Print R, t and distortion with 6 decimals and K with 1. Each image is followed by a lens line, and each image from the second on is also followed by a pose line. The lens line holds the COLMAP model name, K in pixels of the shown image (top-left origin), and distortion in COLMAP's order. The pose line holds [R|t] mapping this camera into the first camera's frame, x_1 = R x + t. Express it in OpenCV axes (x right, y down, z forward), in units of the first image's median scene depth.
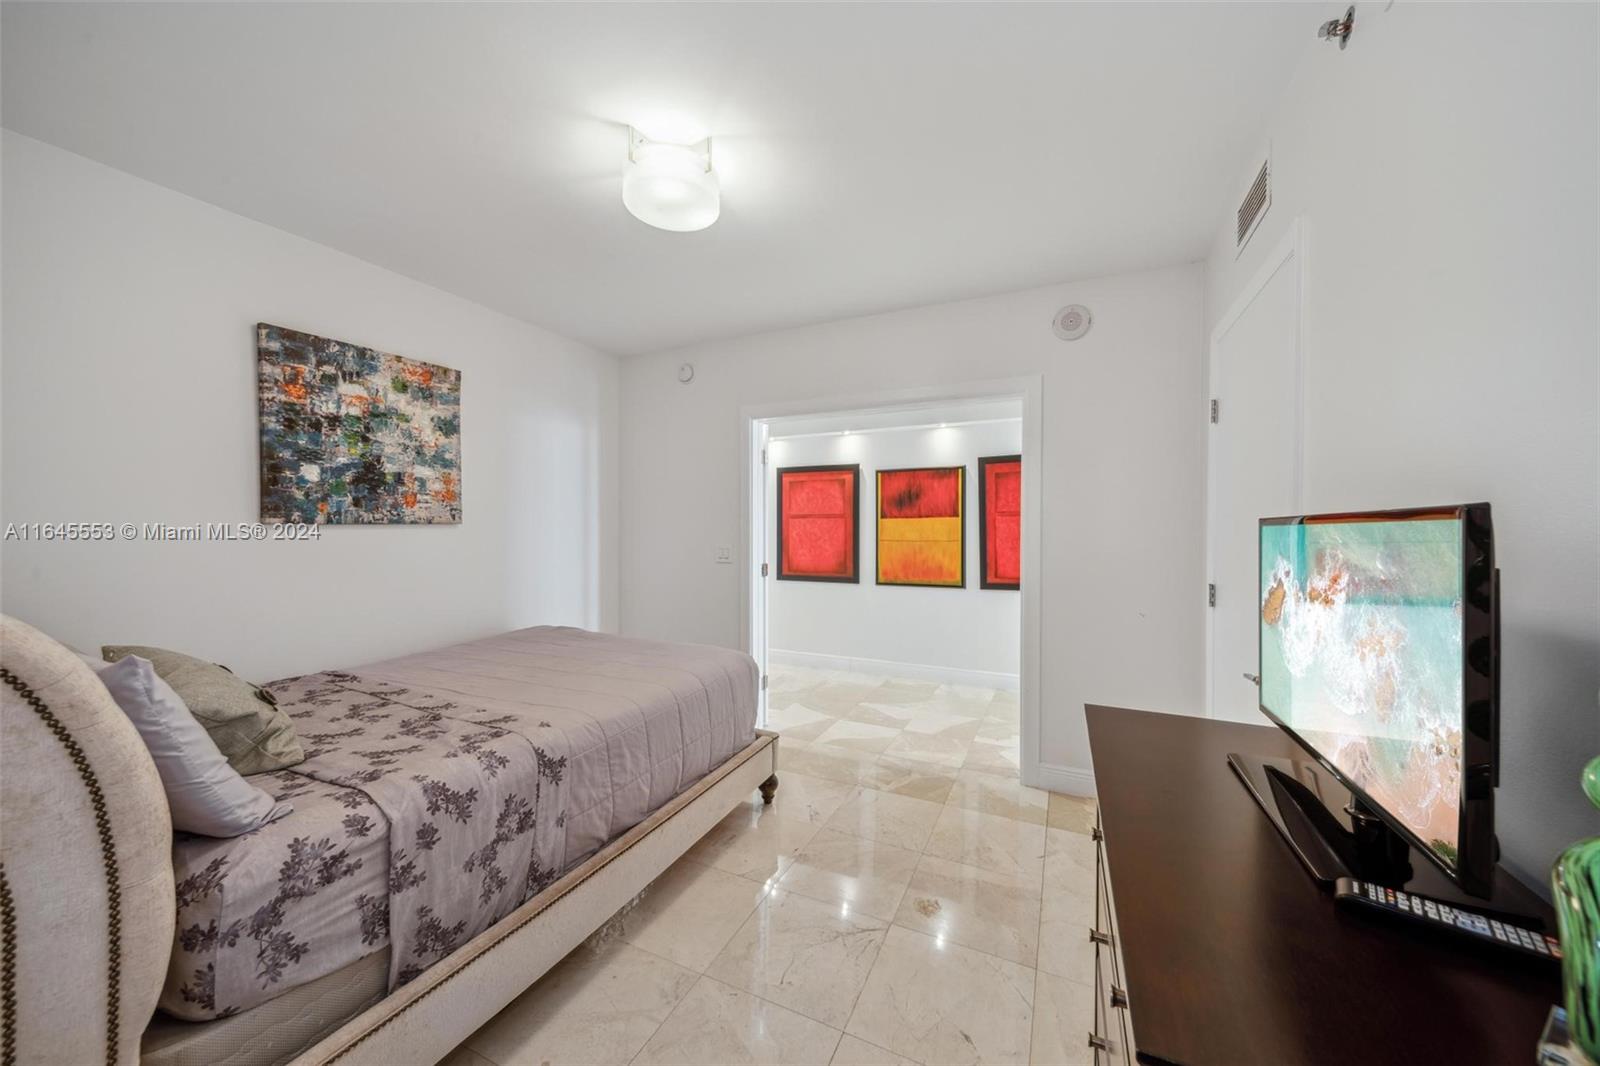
lens RADIAL K [[559.6, 0, 797.4], [0, 559.6, 535.6], [0, 0, 1]] dist [0.020543, -0.005705]
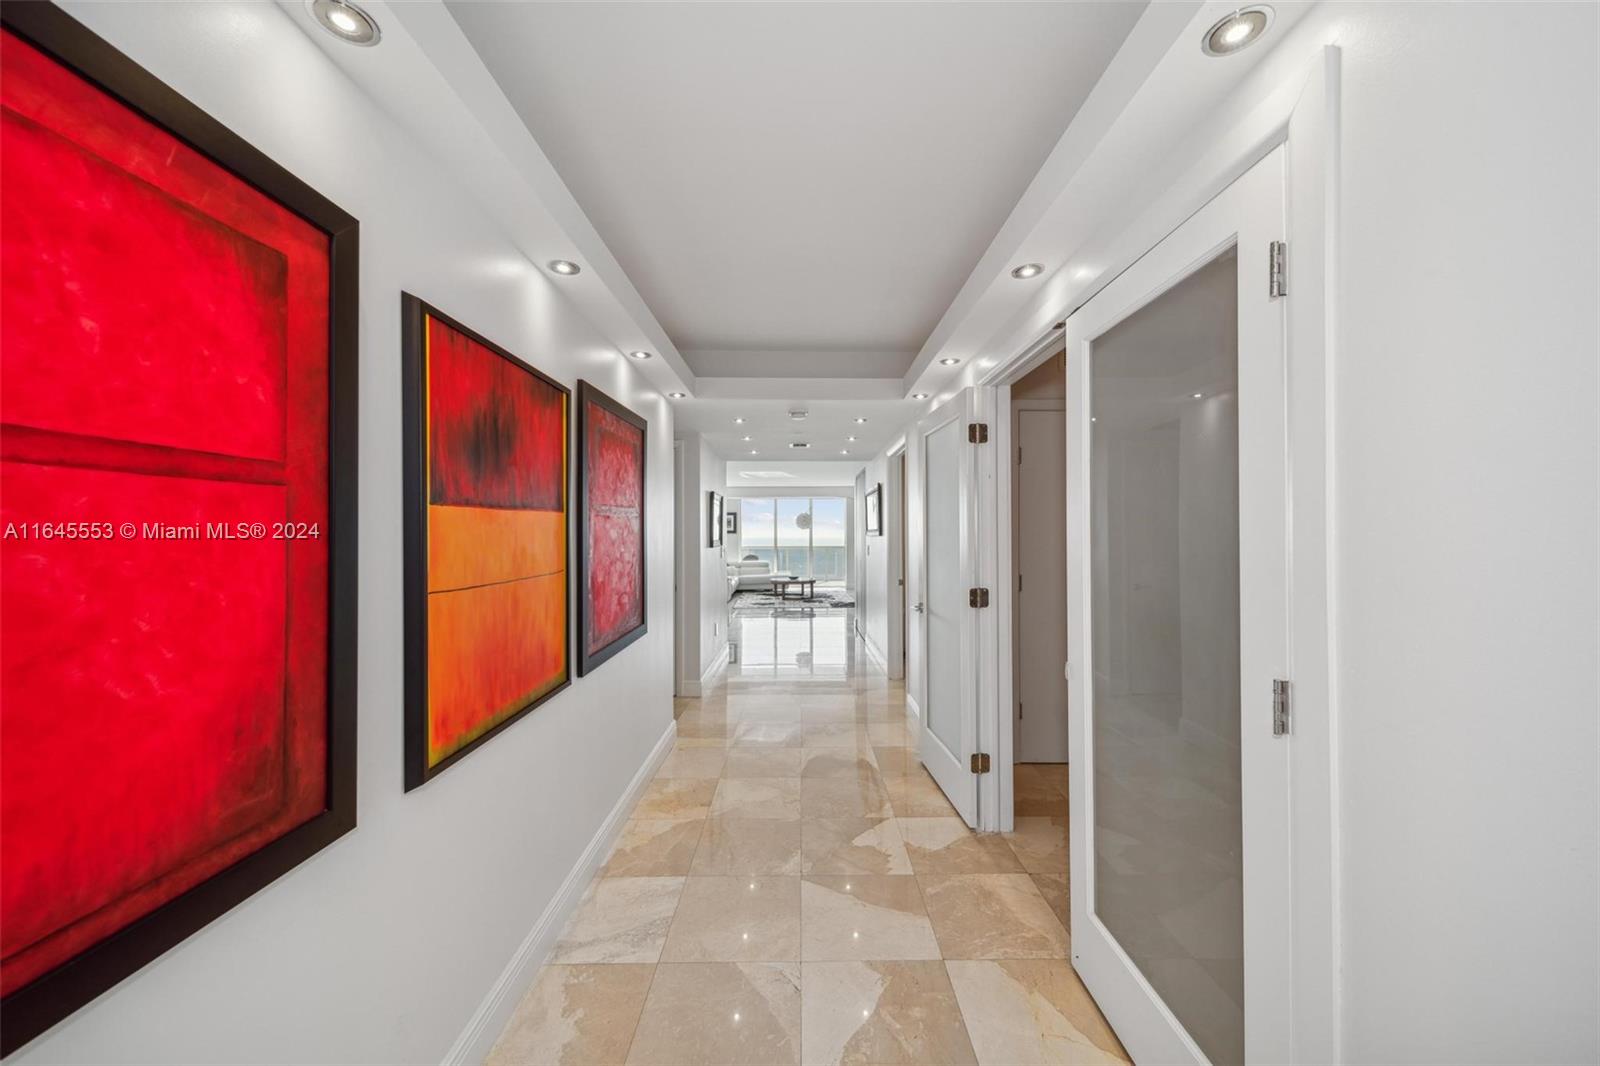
lens RADIAL K [[559.6, 0, 797.4], [0, 559.6, 535.6], [0, 0, 1]] dist [0.020543, -0.005705]
pose [[-0.444577, 0.000534, 0.895741, -0.157063], [0.006869, 0.999972, 0.002812, -0.018568], [-0.895714, 0.007403, -0.444568, 1.073440]]
